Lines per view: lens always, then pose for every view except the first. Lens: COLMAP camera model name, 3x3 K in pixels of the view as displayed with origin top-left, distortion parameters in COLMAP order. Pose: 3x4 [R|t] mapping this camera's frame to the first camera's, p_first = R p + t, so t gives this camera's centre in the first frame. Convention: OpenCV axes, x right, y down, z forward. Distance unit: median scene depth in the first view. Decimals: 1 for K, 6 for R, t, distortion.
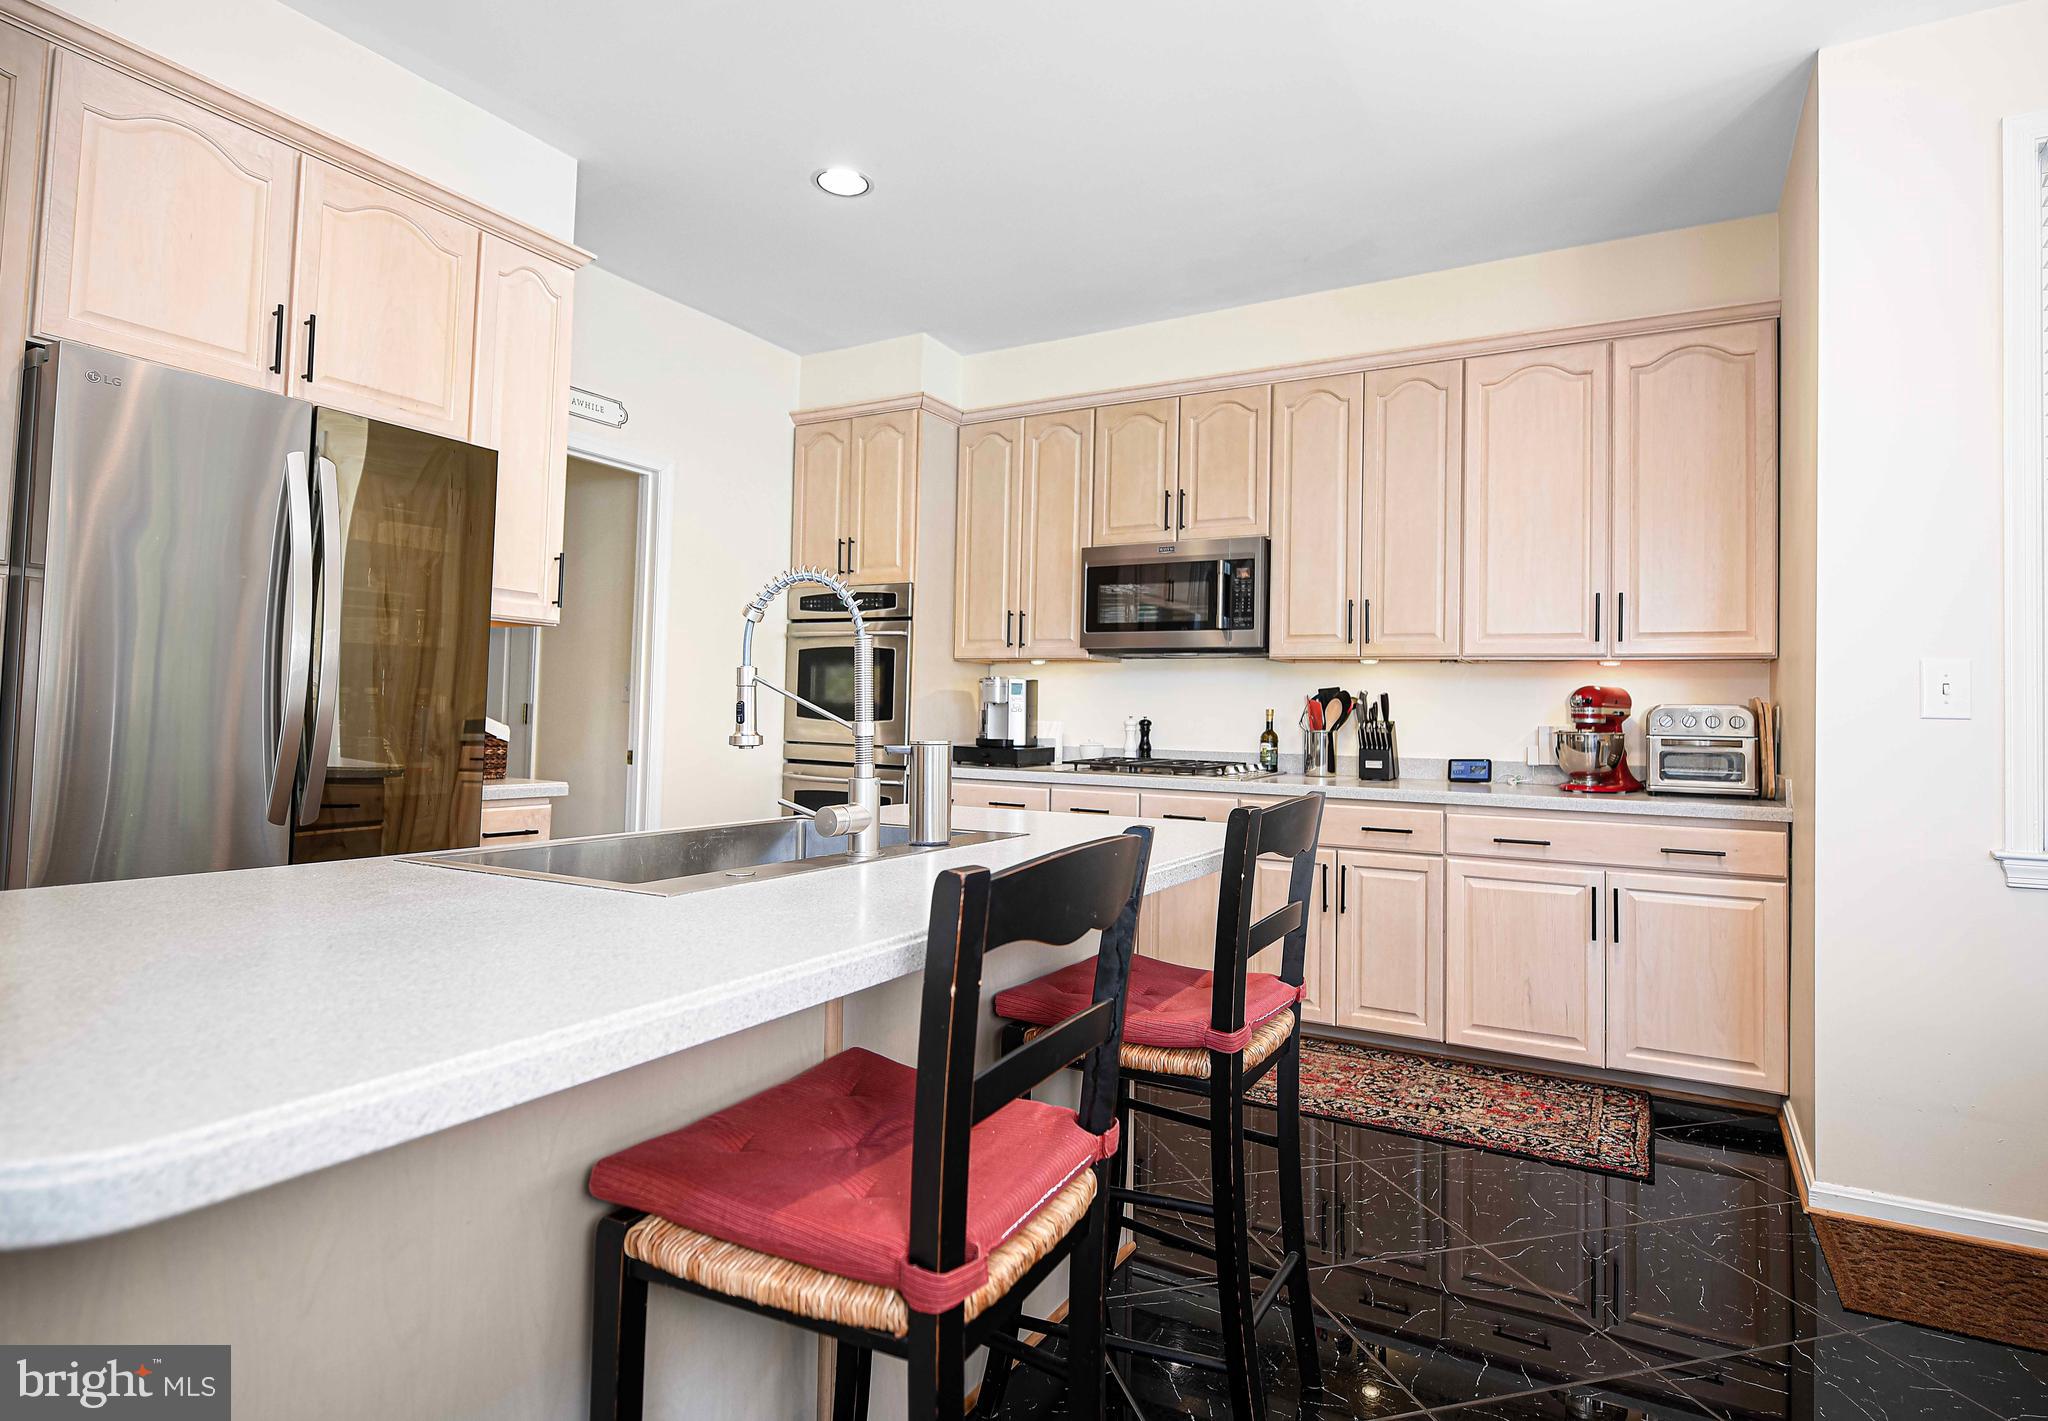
lens RADIAL K [[1064.7, 0, 1043.7], [0, 1064.7, 682.3], [0, 0, 1]] dist [-0.002323, -0.002280]
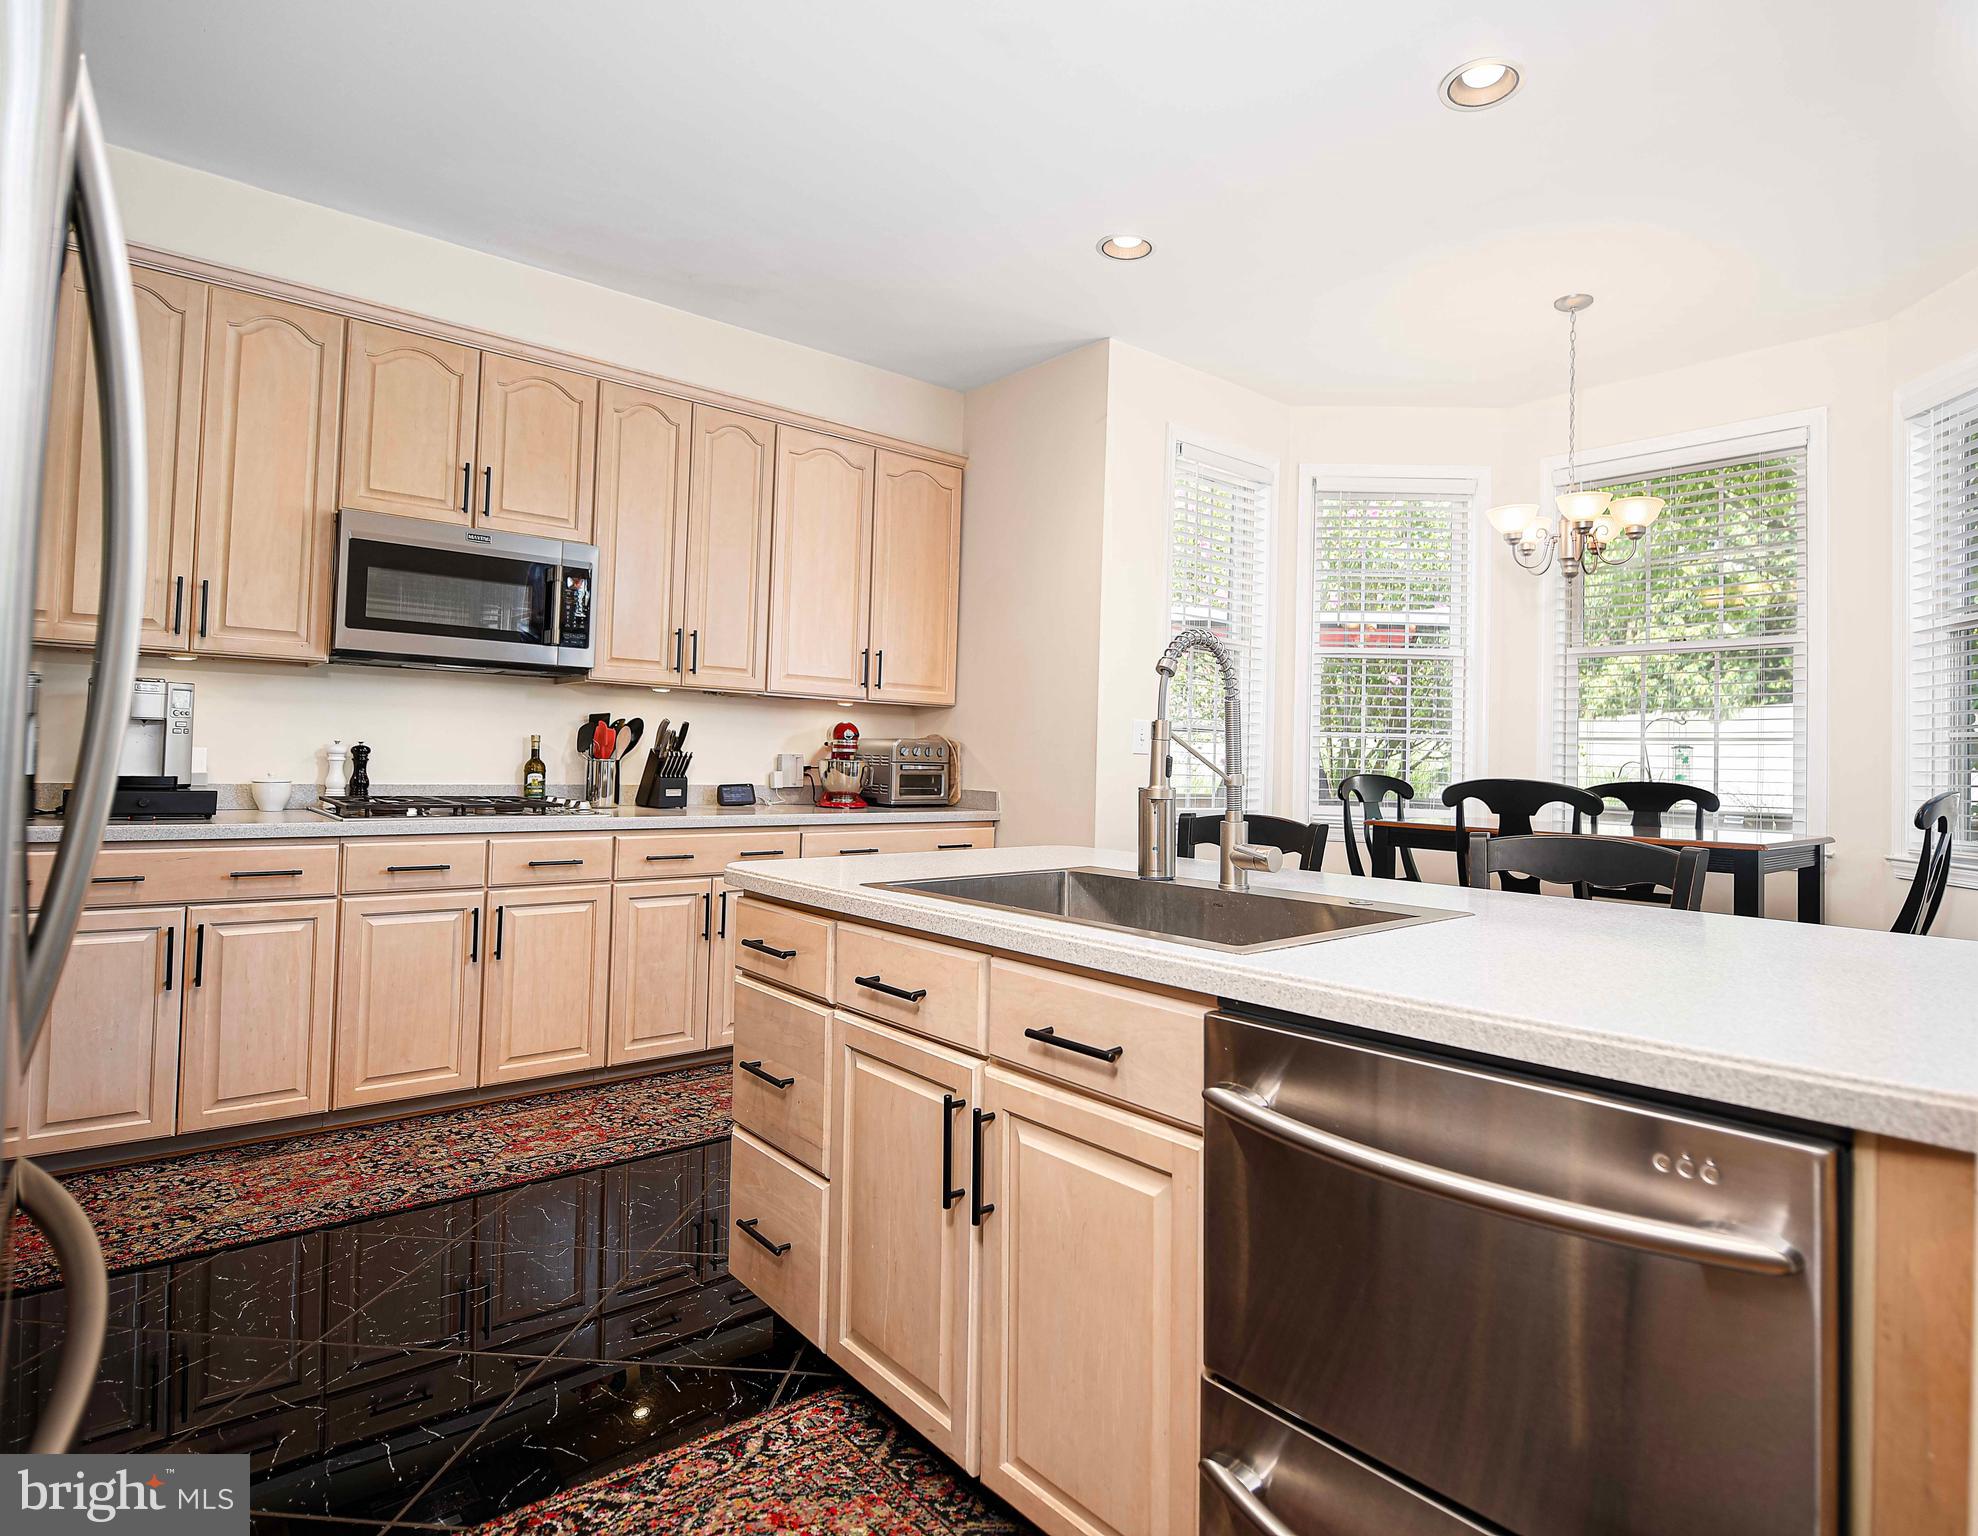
lens RADIAL K [[1130.0, 0, 1029.6], [0, 1130.0, 730.1], [0, 0, 1]] dist [0.006669, -0.003693]
pose [[0.336754, 0.013492, 0.941496, -0.572762], [-0.047878, 0.998849, 0.002811, -0.001346], [-0.940375, -0.046024, 0.337013, 0.318949]]
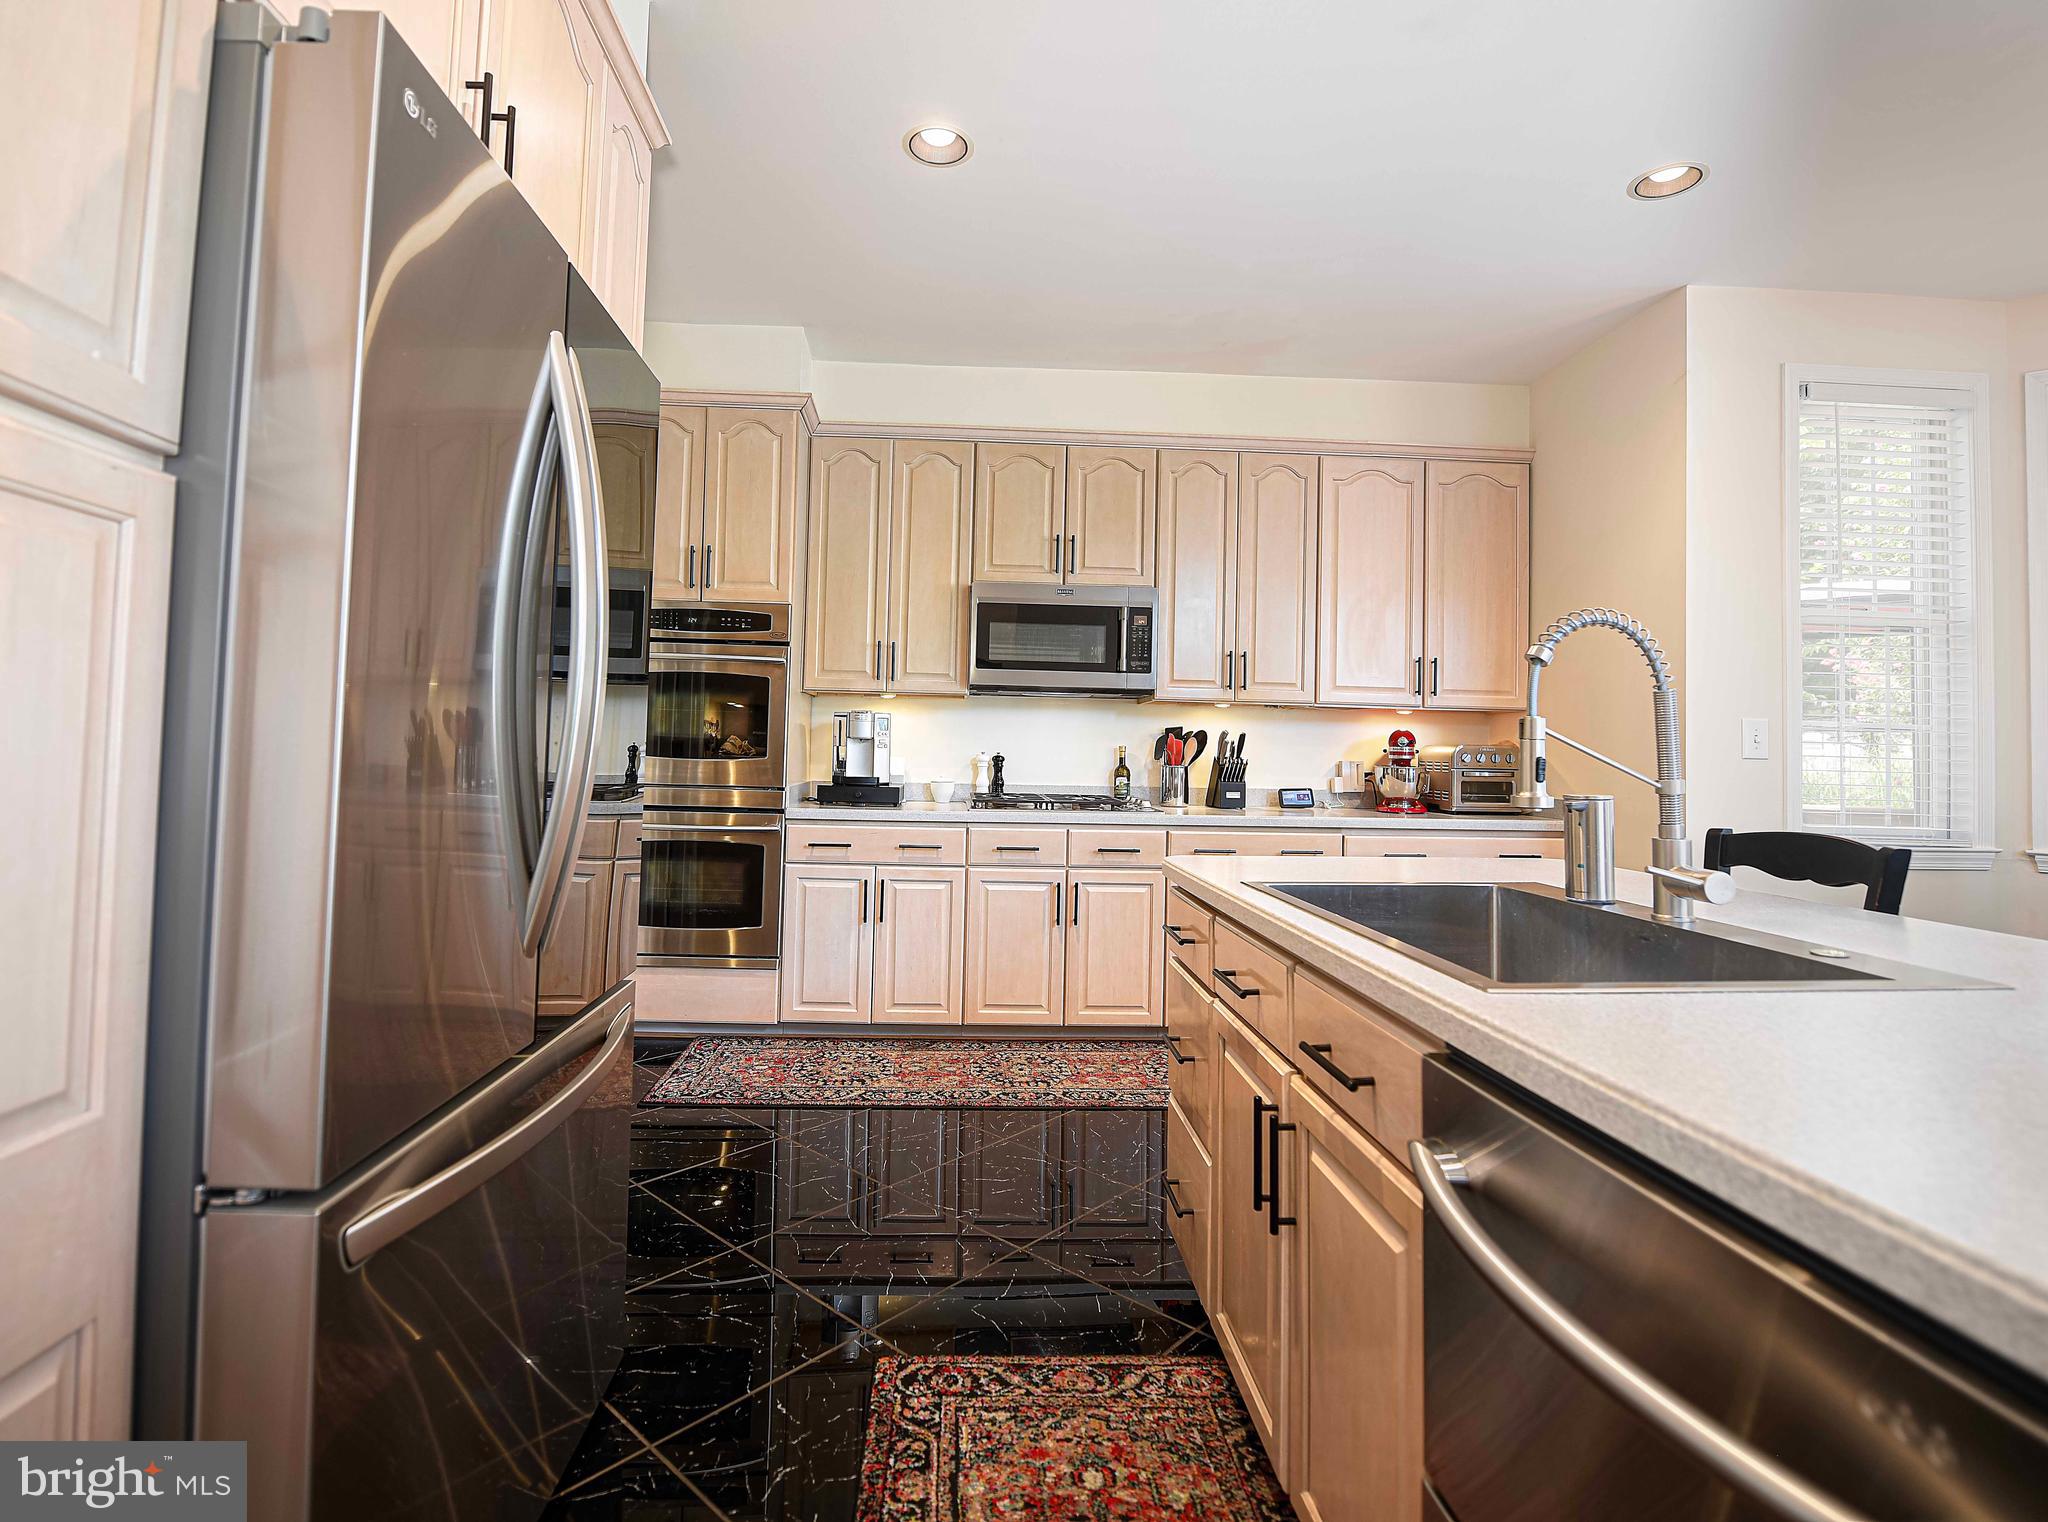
lens RADIAL K [[995.3, 0, 985.6], [0, 995.3, 720.0], [0, 0, 1]] dist [0.000589, -0.001610]
pose [[0.851520, 0.014109, 0.524133, -0.471127], [-0.019595, 0.999796, 0.004922, -0.004025], [-0.523957, -0.014461, 0.851622, 0.222709]]
